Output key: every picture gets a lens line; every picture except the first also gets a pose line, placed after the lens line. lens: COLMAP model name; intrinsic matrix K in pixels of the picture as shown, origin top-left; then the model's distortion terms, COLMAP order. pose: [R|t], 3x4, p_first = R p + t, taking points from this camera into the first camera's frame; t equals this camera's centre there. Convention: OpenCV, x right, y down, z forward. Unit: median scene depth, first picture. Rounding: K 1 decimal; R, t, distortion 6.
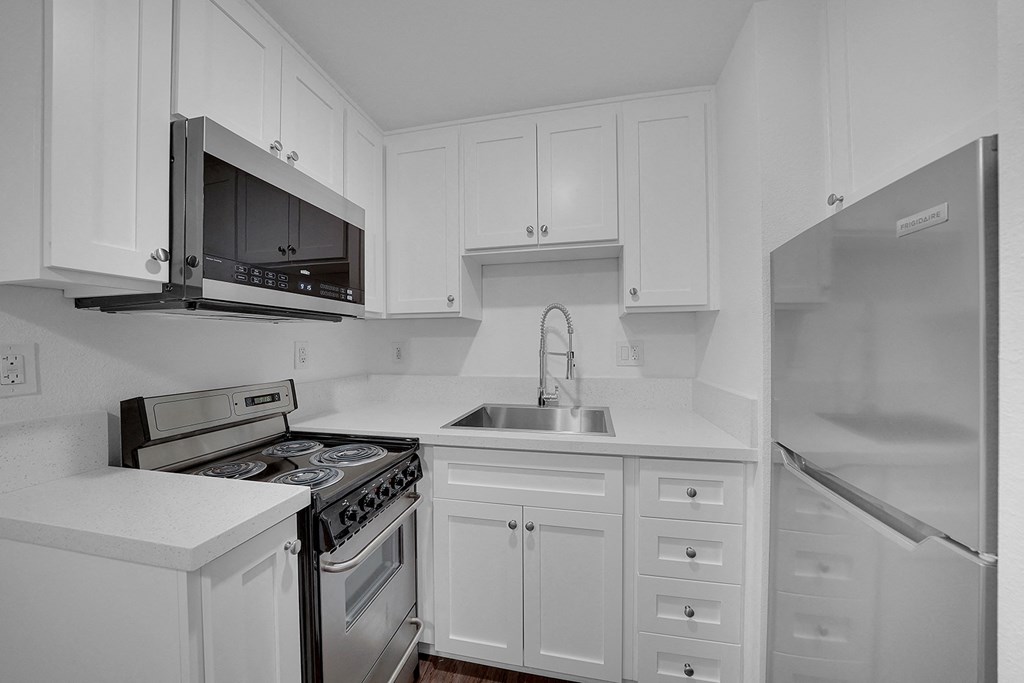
lens RADIAL K [[368.3, 0, 507.9], [0, 368.3, 345.1], [0, 0, 1]] dist [-0.019750, -0.000145]
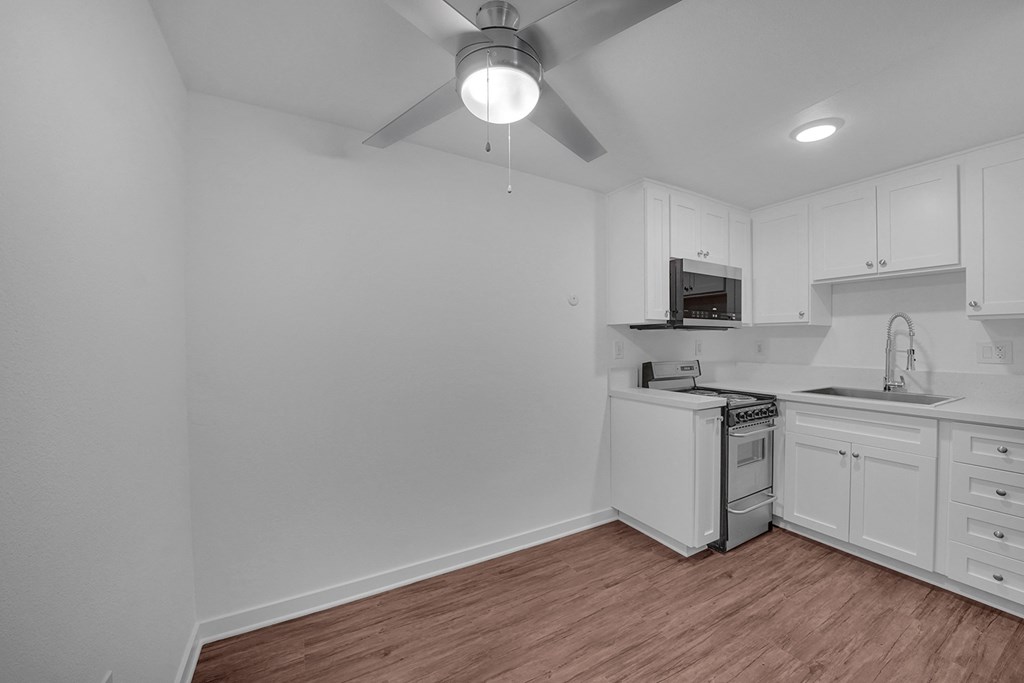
lens RADIAL K [[368.3, 0, 501.5], [0, 368.3, 342.7], [0, 0, 1]] dist [-0.019750, -0.000145]
pose [[0.641971, 0.011462, -0.766644, 0.251456], [-0.007699, 0.999934, 0.008503, -0.007470], [0.766691, 0.000443, 0.642017, -1.150189]]
